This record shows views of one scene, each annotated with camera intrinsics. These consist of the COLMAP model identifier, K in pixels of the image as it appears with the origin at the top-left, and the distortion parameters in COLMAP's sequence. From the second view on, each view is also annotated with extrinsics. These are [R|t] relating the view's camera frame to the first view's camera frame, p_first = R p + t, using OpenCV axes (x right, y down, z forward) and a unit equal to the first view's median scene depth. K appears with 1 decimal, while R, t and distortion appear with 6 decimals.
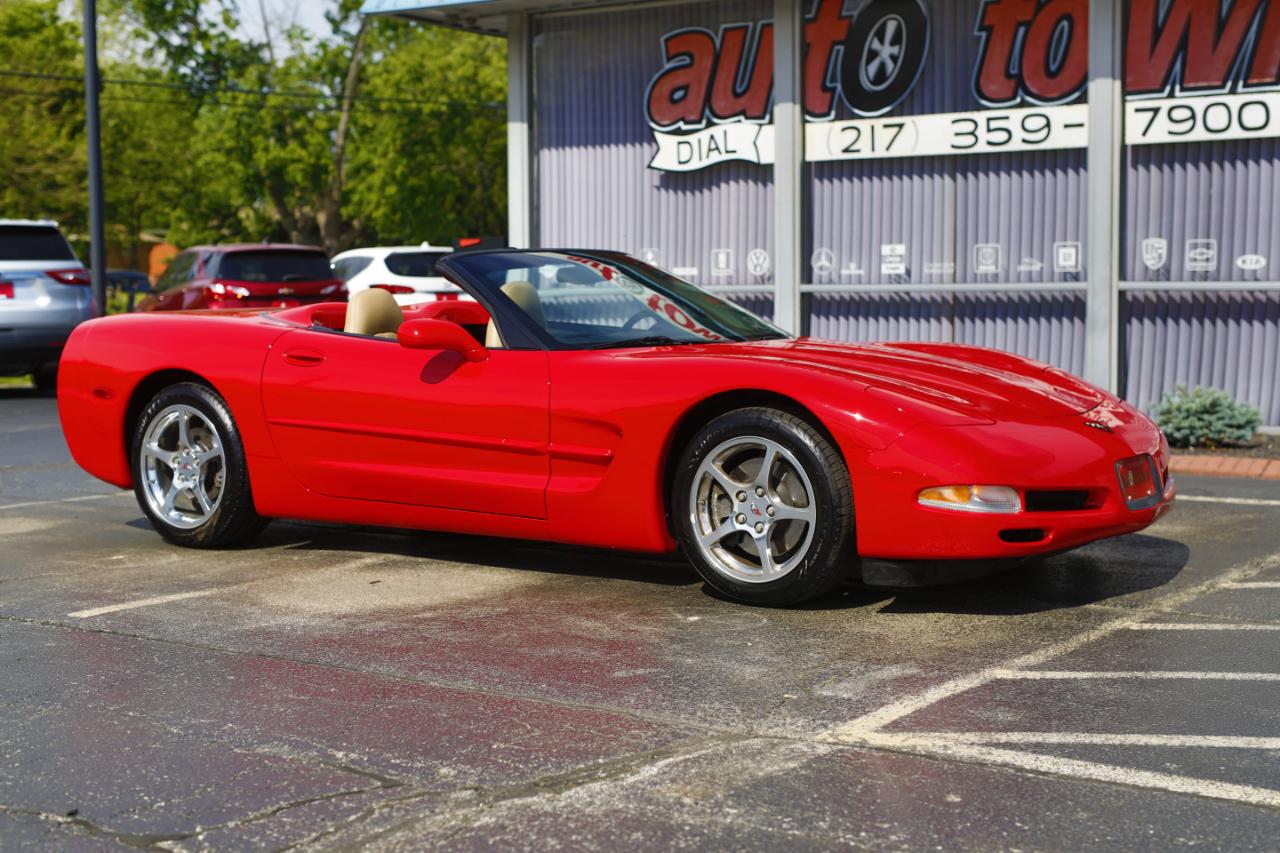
lens RADIAL K [[1890.5, 0, 630.9], [0, 1890.5, 412.6], [0, 0, 1]] dist [-0.010957, 0.000000]
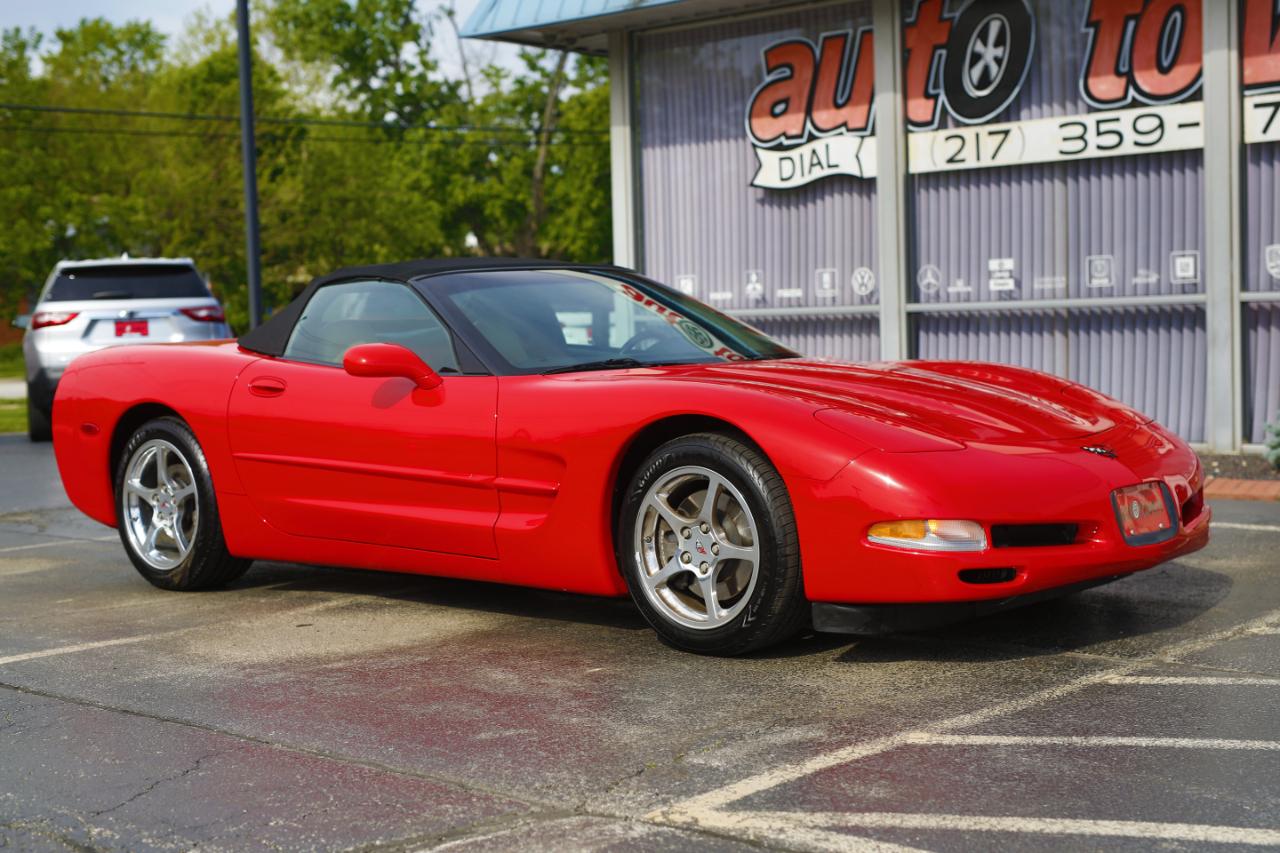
lens RADIAL K [[1890.5, 0, 628.4], [0, 1890.5, 415.1], [0, 0, 1]] dist [-0.010957, 0.000000]
pose [[0.992561, -0.014967, -0.120827, 0.074849], [0.013137, 0.999787, -0.015929, 0.001117], [0.121040, 0.014223, 0.992546, 0.054008]]
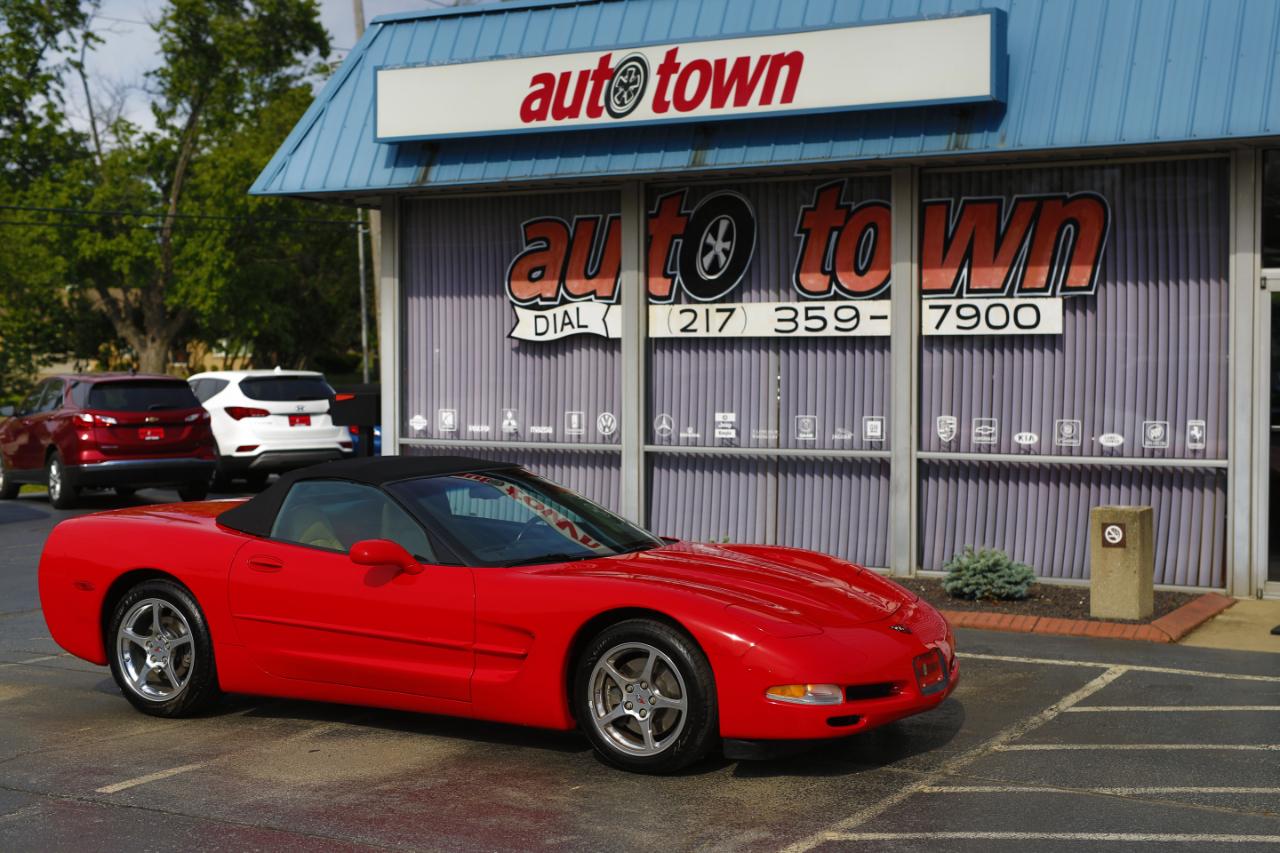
lens RADIAL K [[1890.5, 0, 640.4], [0, 1890.5, 402.8], [0, 0, 1]] dist [-0.010957, 0.000000]
pose [[0.994540, 0.003755, 0.104286, -0.036566], [0.000773, 0.999060, -0.043350, -0.050277], [-0.104351, 0.043194, 0.993602, -0.155117]]
